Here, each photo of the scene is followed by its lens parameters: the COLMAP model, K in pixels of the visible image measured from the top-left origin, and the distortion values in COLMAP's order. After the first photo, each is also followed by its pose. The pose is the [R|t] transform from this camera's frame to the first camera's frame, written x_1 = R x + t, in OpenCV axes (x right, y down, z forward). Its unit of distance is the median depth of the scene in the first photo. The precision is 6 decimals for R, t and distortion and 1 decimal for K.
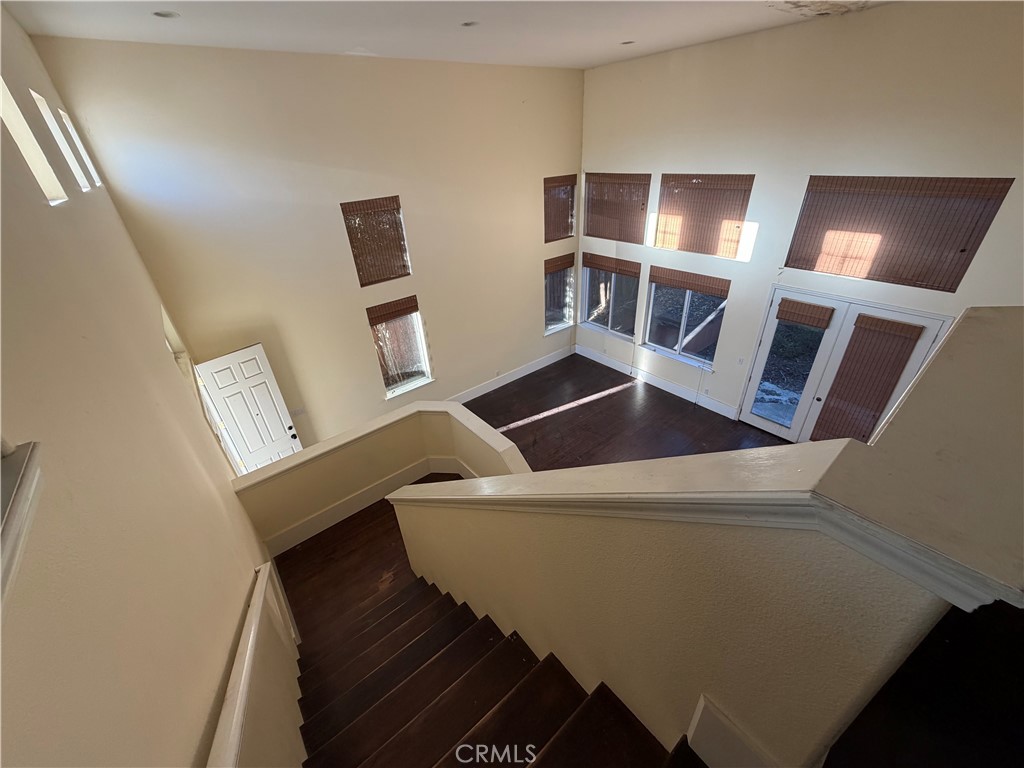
lens RADIAL K [[407.6, 0, 512.2], [0, 407.6, 384.3], [0, 0, 1]] dist [0.003791, -0.000467]
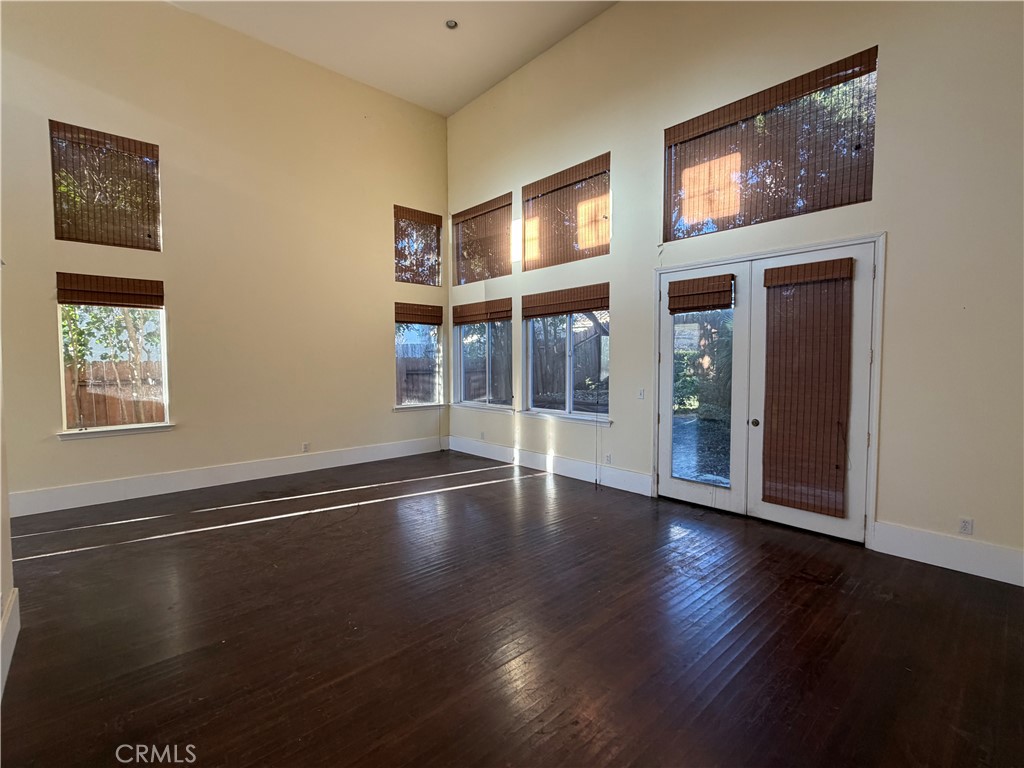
lens RADIAL K [[466.6, 0, 515.8], [0, 466.6, 383.6], [0, 0, 1]] dist [-0.005109, 0.000378]
pose [[0.996821, 0.047784, 0.063756, 0.287291], [-0.011996, 0.881090, -0.472797, 0.269935], [-0.078767, 0.470529, 0.878862, 0.320711]]
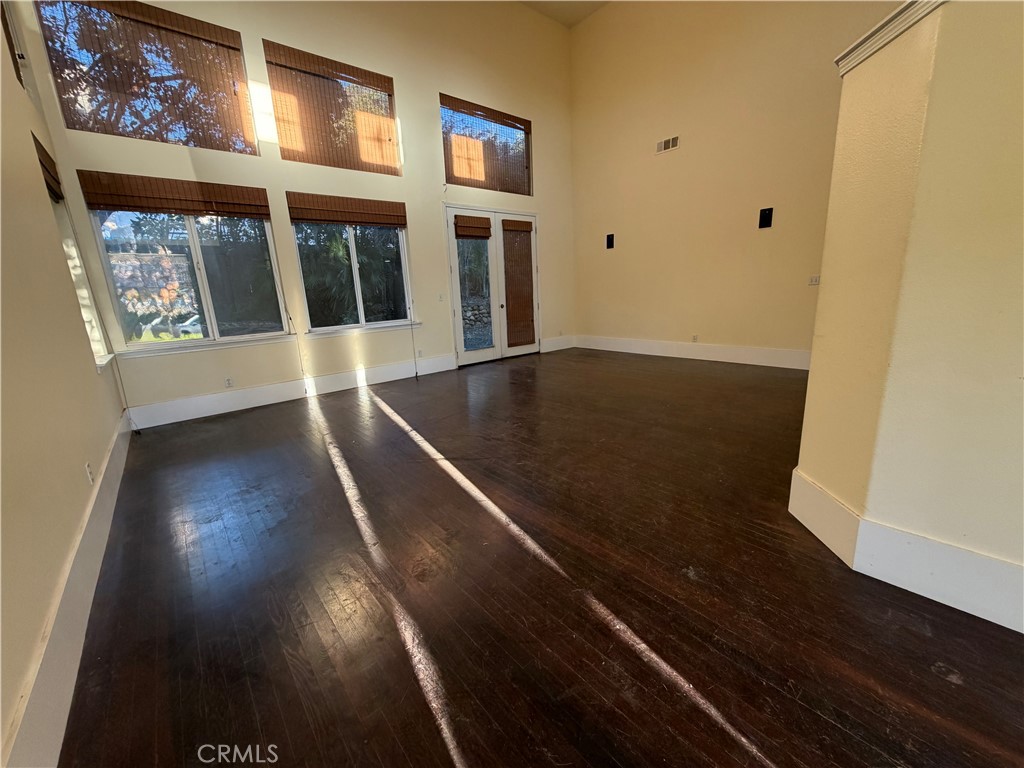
lens RADIAL K [[407.6, 0, 509.3], [0, 407.6, 380.8], [0, 0, 1]] dist [0.003791, -0.000467]
pose [[-0.025008, -0.164775, 0.986014, -0.335020], [0.556054, 0.817370, 0.150696, 0.039116], [-0.830770, 0.552046, 0.071183, 0.853209]]
